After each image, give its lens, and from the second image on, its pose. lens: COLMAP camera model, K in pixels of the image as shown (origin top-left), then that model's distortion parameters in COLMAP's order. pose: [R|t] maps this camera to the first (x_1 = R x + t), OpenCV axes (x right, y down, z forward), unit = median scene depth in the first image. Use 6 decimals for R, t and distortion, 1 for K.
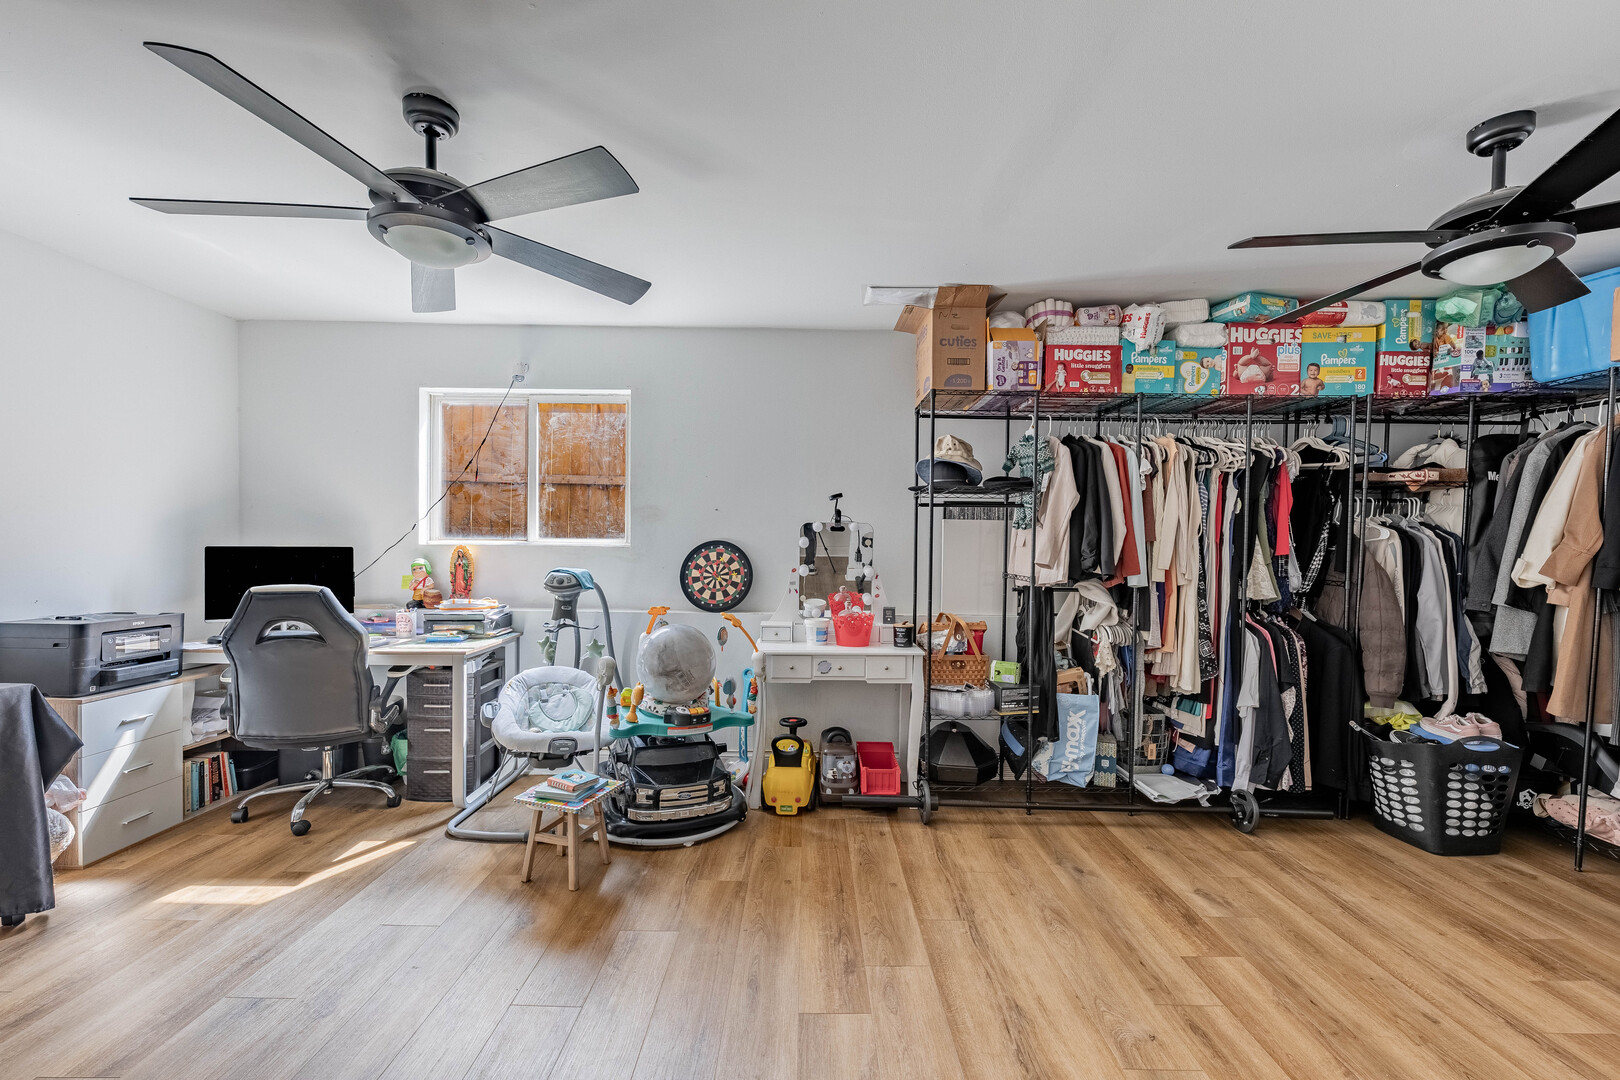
lens RADIAL K [[660.1, 0, 803.0], [0, 660.1, 540.9], [0, 0, 1]] dist [-0.003419, 0.000063]
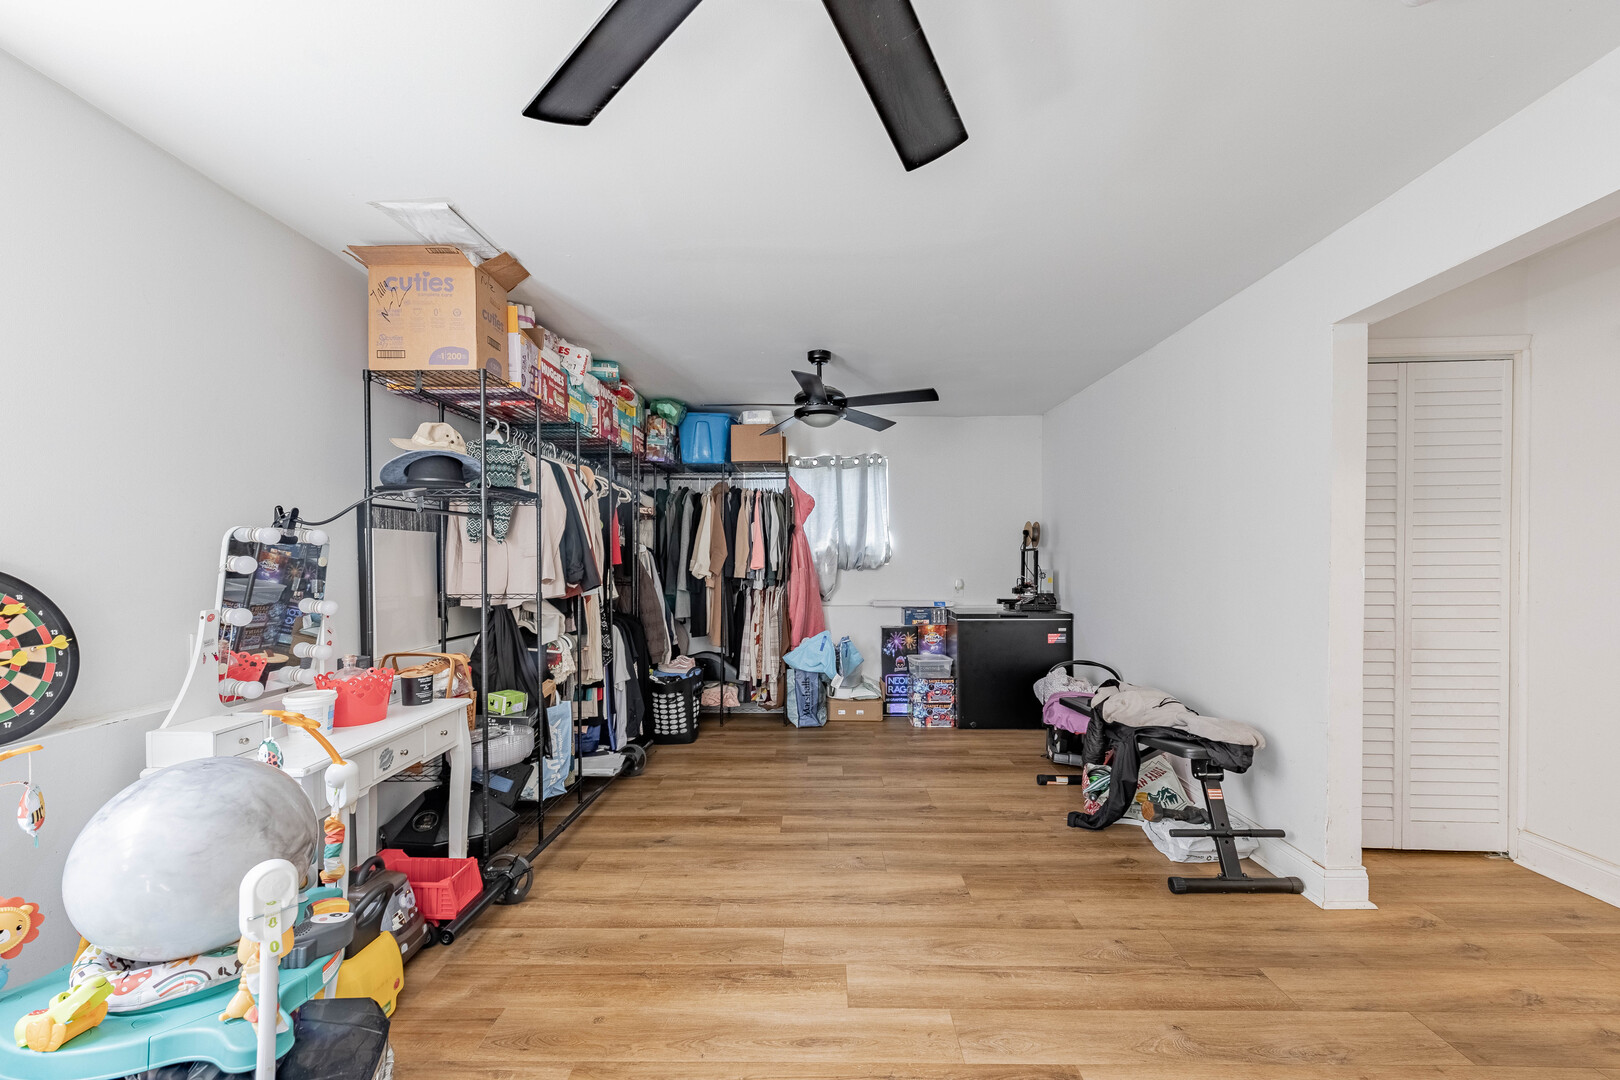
lens RADIAL K [[660.1, 0, 807.3], [0, 660.1, 548.1], [0, 0, 1]] dist [-0.003419, 0.000063]
pose [[0.017303, -0.000490, 0.999850, -0.641834], [0.003214, 0.999995, 0.000435, -0.011751], [-0.999845, 0.003206, 0.017305, 0.630761]]
